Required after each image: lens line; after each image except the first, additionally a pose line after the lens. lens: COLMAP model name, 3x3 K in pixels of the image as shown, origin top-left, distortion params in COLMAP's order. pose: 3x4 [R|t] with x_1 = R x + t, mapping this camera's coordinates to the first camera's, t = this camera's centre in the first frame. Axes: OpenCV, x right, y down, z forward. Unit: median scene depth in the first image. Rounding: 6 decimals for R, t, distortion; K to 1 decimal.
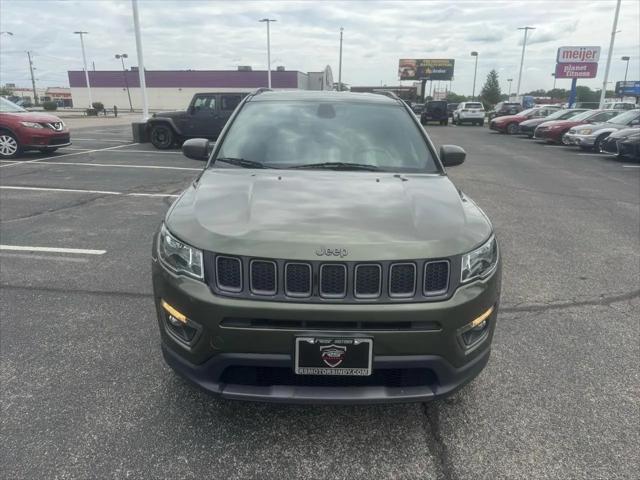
lens RADIAL K [[459.5, 0, 320.0], [0, 459.5, 240.0], [0, 0, 1]] dist [0.001950, -0.002465]
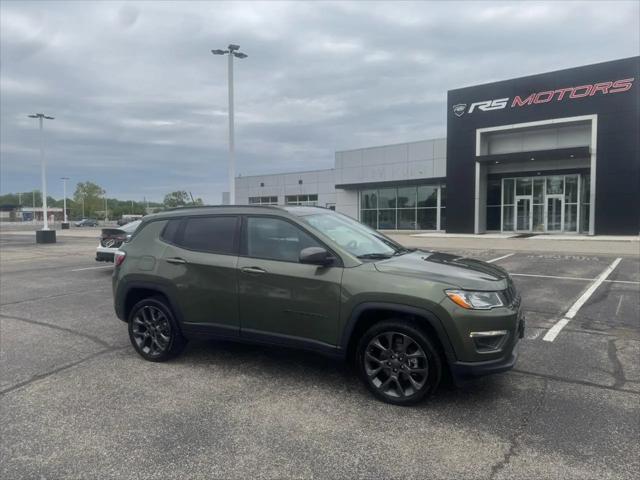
lens RADIAL K [[446.2, 0, 320.7], [0, 446.2, 243.0], [0, 0, 1]] dist [0.073420, -0.103572]
pose [[-0.504431, 0.044844, -0.862287, 0.839736], [-0.244995, 0.950174, 0.192734, -0.455686], [0.827966, 0.308477, -0.468311, 1.564853]]
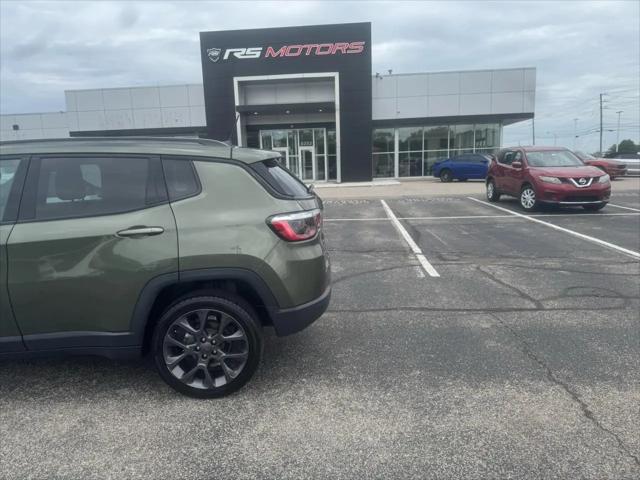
lens RADIAL K [[443.4, 0, 316.4], [0, 443.4, 243.8], [0, 0, 1]] dist [0.103924, -0.146449]
pose [[0.040263, 0.161245, -0.986093, 0.730998], [-0.258187, 0.955056, 0.145627, -0.319031], [0.965256, 0.248733, 0.080085, 1.163198]]
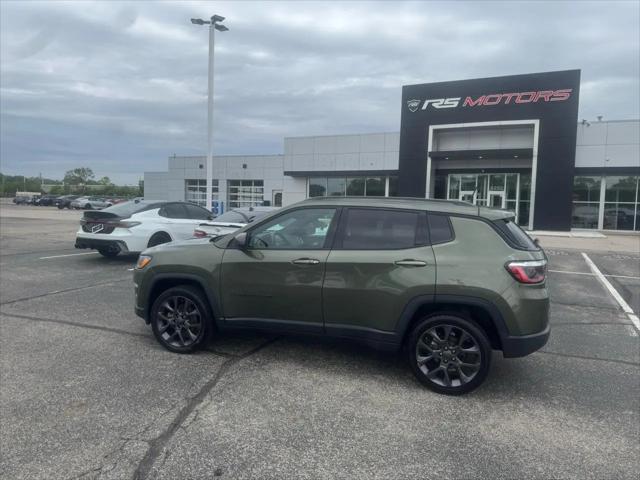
lens RADIAL K [[444.6, 0, 324.8], [0, 444.6, 236.6], [0, 0, 1]] dist [0.071844, -0.097346]
pose [[-0.322696, 0.049119, -0.945227, 0.970211], [-0.302461, 0.940939, 0.152155, -0.316135], [0.896875, 0.334994, -0.288781, 1.070029]]
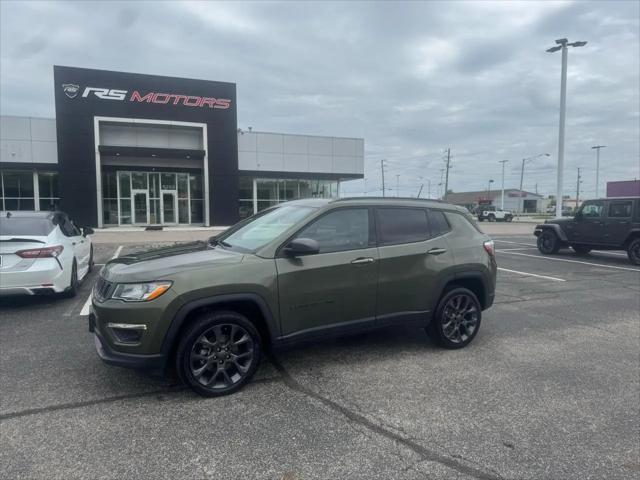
lens RADIAL K [[446.2, 0, 320.7], [0, 446.2, 243.0], [0, 0, 1]] dist [0.073420, -0.103572]
pose [[0.467115, 0.058546, -0.882256, 0.914907], [-0.251135, 0.965497, -0.068895, -0.083471], [0.847782, 0.253748, 0.465701, 0.322698]]
